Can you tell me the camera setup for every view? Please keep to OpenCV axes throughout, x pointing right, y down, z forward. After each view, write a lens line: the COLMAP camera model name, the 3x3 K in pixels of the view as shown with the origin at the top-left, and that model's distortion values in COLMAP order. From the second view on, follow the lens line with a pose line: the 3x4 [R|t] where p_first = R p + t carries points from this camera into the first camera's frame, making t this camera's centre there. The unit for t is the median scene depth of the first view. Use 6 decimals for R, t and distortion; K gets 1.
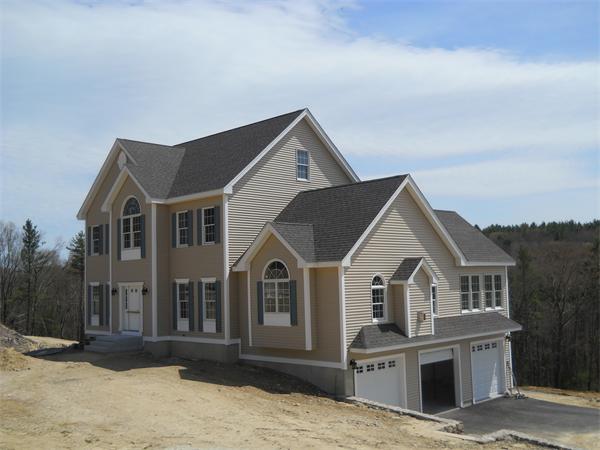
lens RADIAL K [[668.9, 0, 300.0], [0, 668.9, 225.0], [0, 0, 1]] dist [-0.049641, 0.007523]
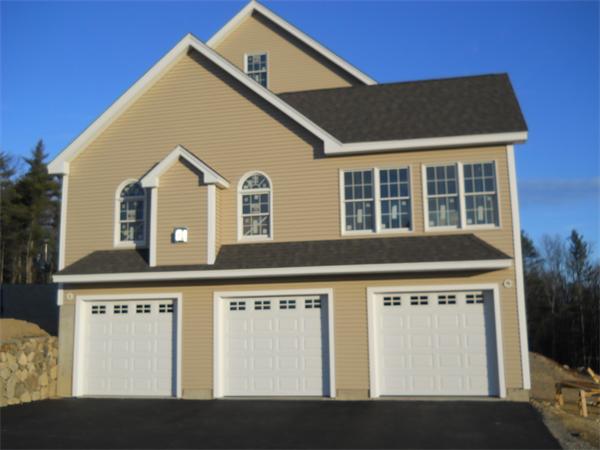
lens RADIAL K [[502.2, 0, 300.1], [0, 502.2, 206.3], [0, 0, 1]] dist [-0.008368, -0.002228]
pose [[0.585071, -0.091405, -0.805814, 0.555522], [0.089236, 0.994851, -0.048056, 0.121085], [0.806057, -0.043791, 0.590215, 0.694200]]
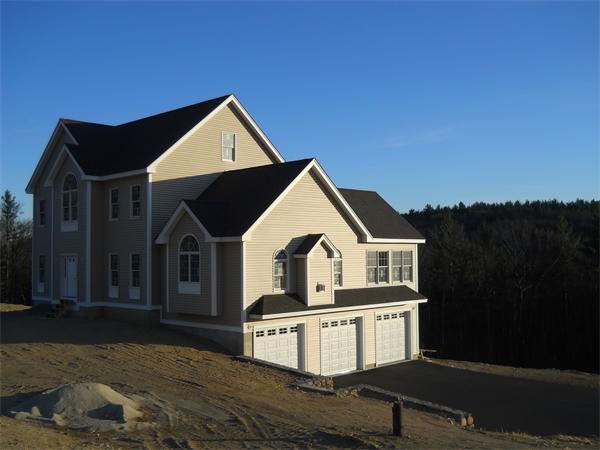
lens RADIAL K [[661.0, 0, 300.0], [0, 661.0, 225.0], [0, 0, 1]] dist [-0.010612, -0.018522]
pose [[0.999759, 0.017290, 0.013493, 0.111818], [-0.017805, 0.999082, 0.038961, -0.007581], [-0.012807, -0.039191, 0.999150, -0.079973]]
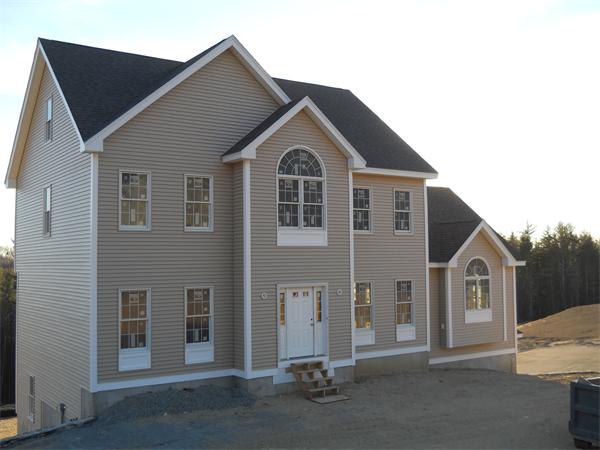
lens RADIAL K [[661.0, 0, 300.0], [0, 661.0, 225.0], [0, 0, 1]] dist [-0.010612, -0.018522]
pose [[0.180540, 0.075715, 0.980649, -0.909634], [-0.078830, 0.994939, -0.062306, 0.074309], [-0.980404, -0.066055, 0.185595, 0.919126]]
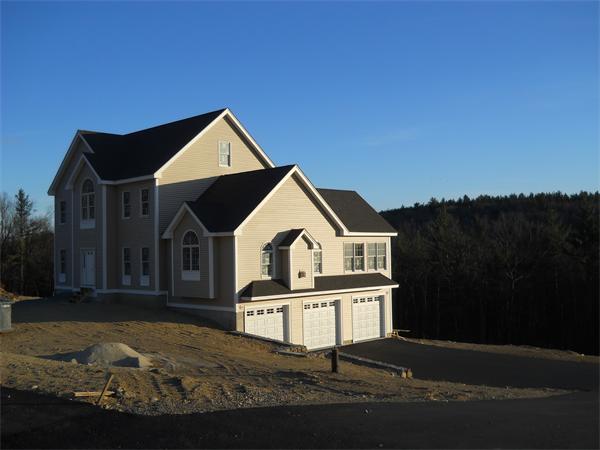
lens RADIAL K [[661.0, 0, 300.0], [0, 661.0, 225.0], [0, 0, 1]] dist [-0.010612, -0.018522]
pose [[0.999964, 0.007952, 0.002990, 0.148054], [-0.008085, 0.998831, 0.047650, -0.018102], [-0.002608, -0.047673, 0.998860, -0.249228]]
